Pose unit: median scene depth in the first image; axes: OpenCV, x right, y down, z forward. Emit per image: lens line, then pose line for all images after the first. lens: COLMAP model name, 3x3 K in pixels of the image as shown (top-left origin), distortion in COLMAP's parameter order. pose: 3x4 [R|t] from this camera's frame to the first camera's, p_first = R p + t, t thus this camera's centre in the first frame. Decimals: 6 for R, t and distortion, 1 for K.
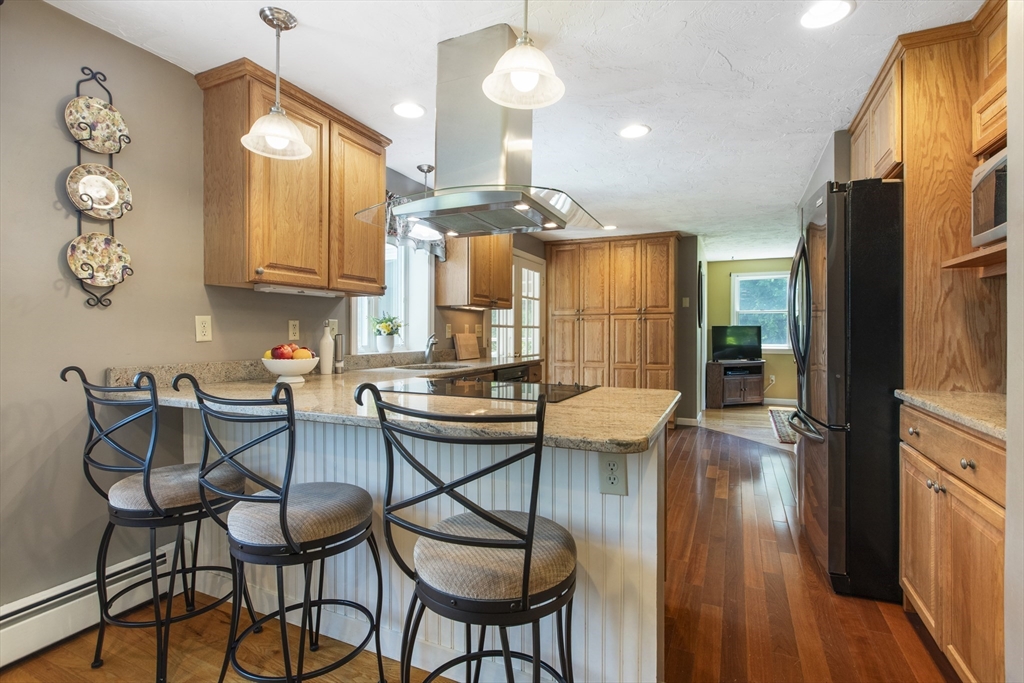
lens RADIAL K [[486.8, 0, 512.6], [0, 486.8, 323.8], [0, 0, 1]] dist [-0.000045, 0.000039]
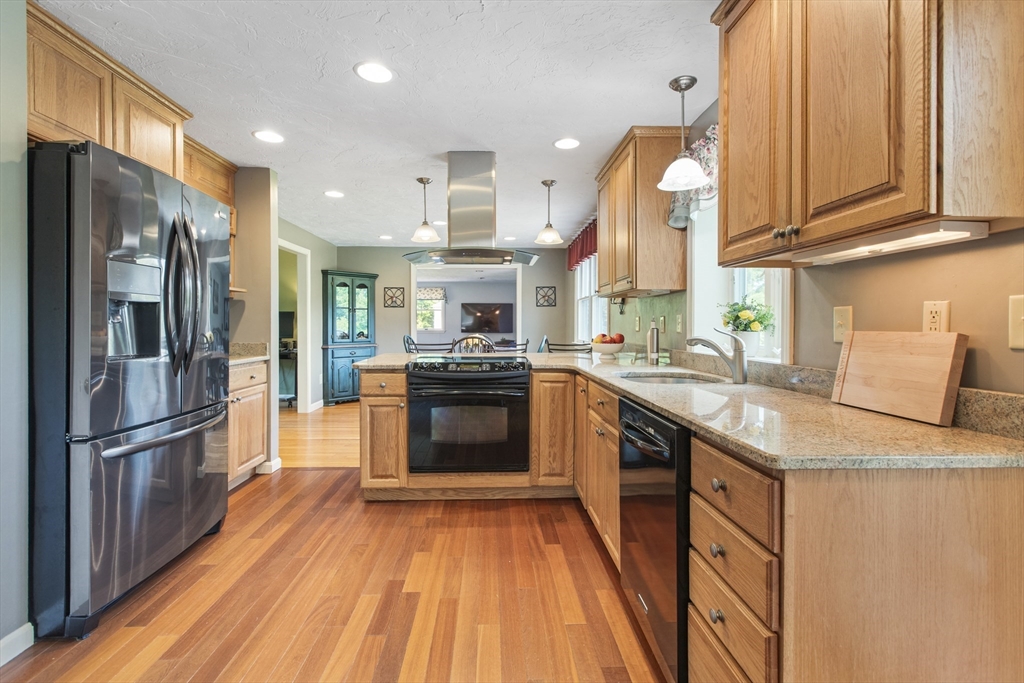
lens RADIAL K [[463.5, 0, 512.3], [0, 463.5, 328.1], [0, 0, 1]] dist [-0.010564, 0.000051]
pose [[-0.889271, -0.002027, -0.457377, 0.197671], [0.002726, 0.999949, -0.009732, 0.015587], [0.457373, -0.009901, -0.889220, 0.890254]]
